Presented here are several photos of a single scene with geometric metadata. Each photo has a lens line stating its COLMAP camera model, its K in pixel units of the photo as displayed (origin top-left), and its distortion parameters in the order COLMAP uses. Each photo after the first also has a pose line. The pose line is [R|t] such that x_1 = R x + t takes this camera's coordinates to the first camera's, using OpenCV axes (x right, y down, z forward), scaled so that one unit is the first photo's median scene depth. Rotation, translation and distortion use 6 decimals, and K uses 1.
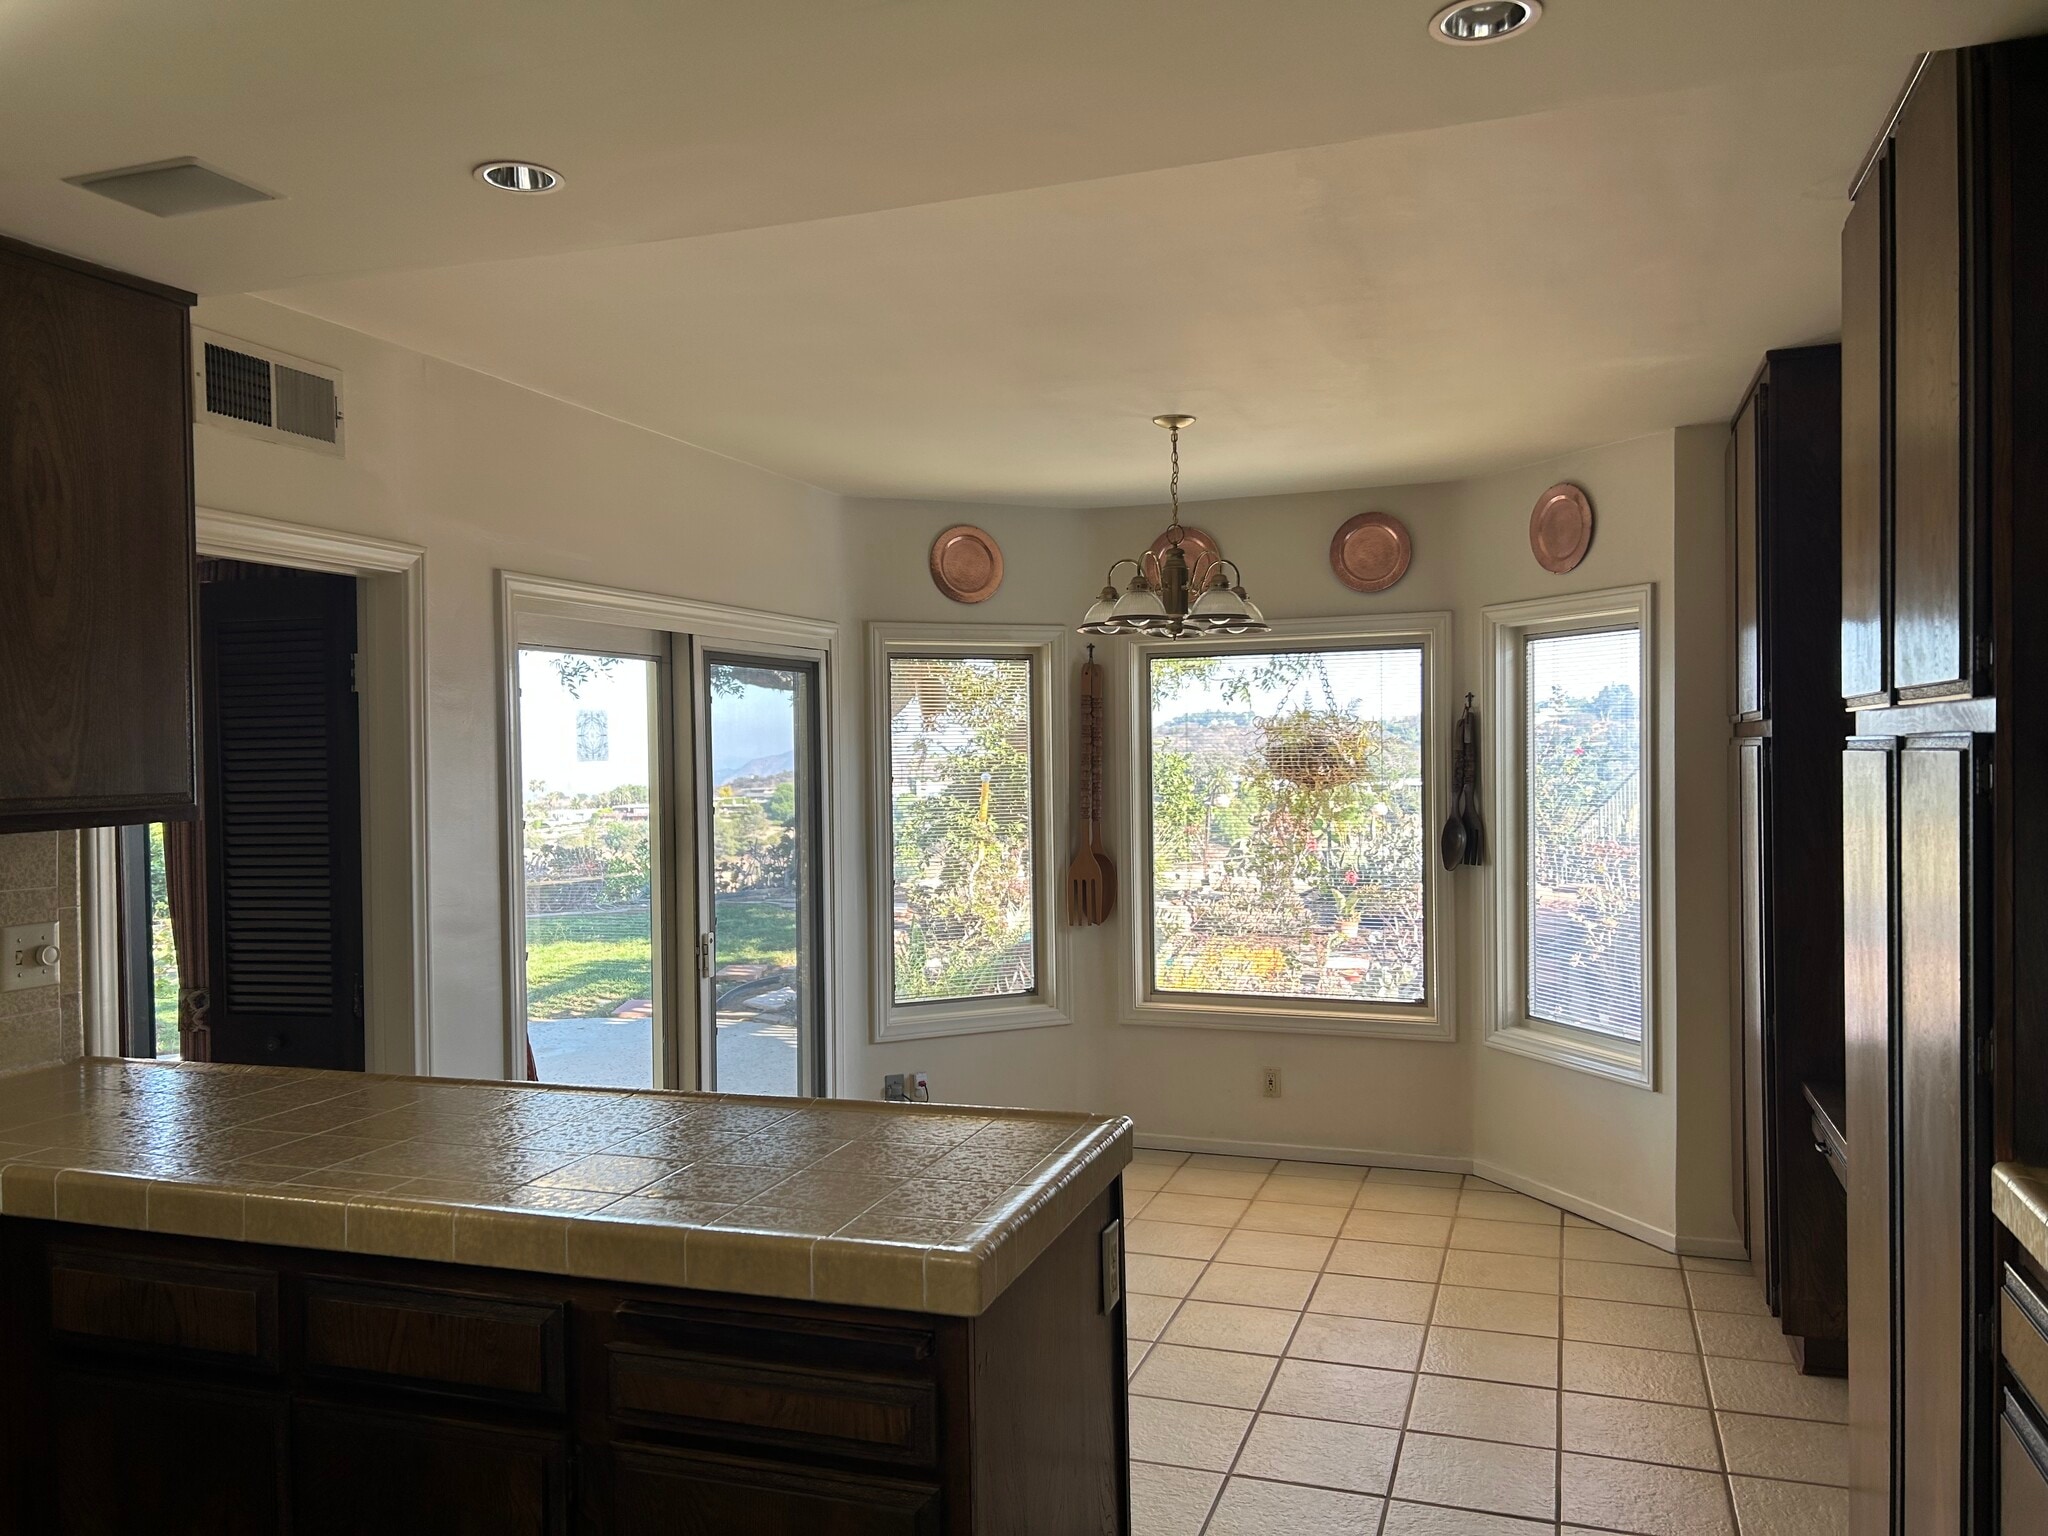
lens RADIAL K [[1539.2, 0, 1026.8], [0, 1539.2, 774.4], [0, 0, 1]] dist [0.042522, -0.039983]
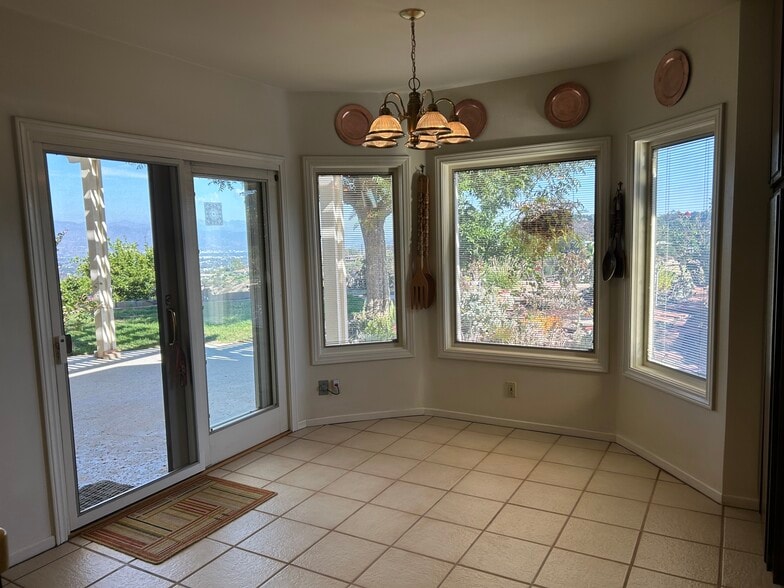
lens RADIAL K [[589.2, 0, 392.2], [0, 589.2, 299.2], [0, 0, 1]] dist [0.042522, -0.039983]
pose [[0.982774, 0.004170, -0.184763, 0.154604], [0.012854, 0.995782, 0.090849, 0.016979], [0.184363, -0.091659, 0.978575, 0.264978]]
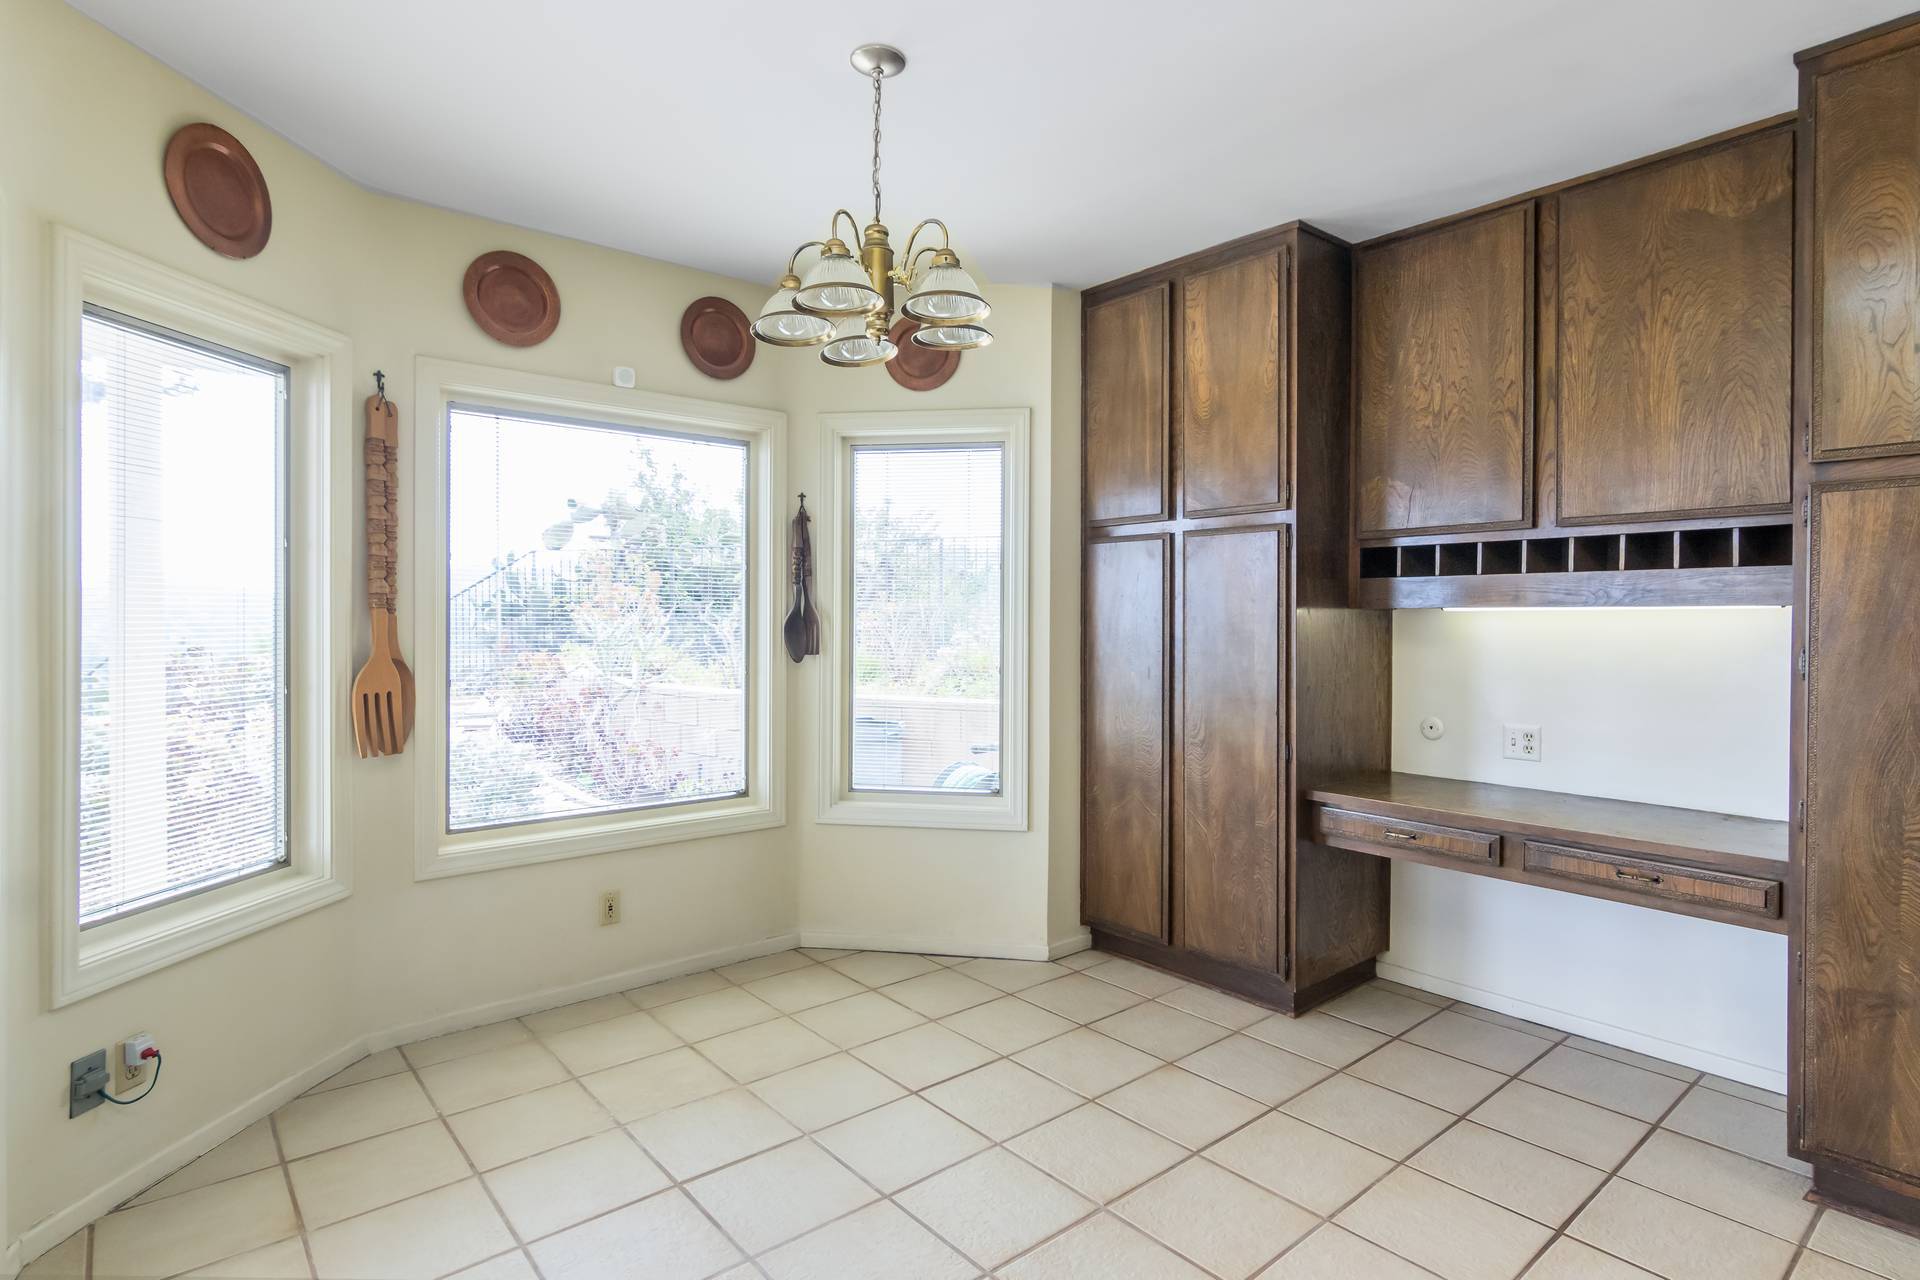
lens RADIAL K [[992.7, 0, 956.6], [0, 992.7, 625.7], [0, 0, 1]] dist [0.005865, 0.000072]
pose [[0.502324, 0.008074, 0.864642, -0.248439], [0.001429, 0.999947, -0.010168, 0.045779], [-0.864678, 0.006343, 0.502286, 0.567617]]
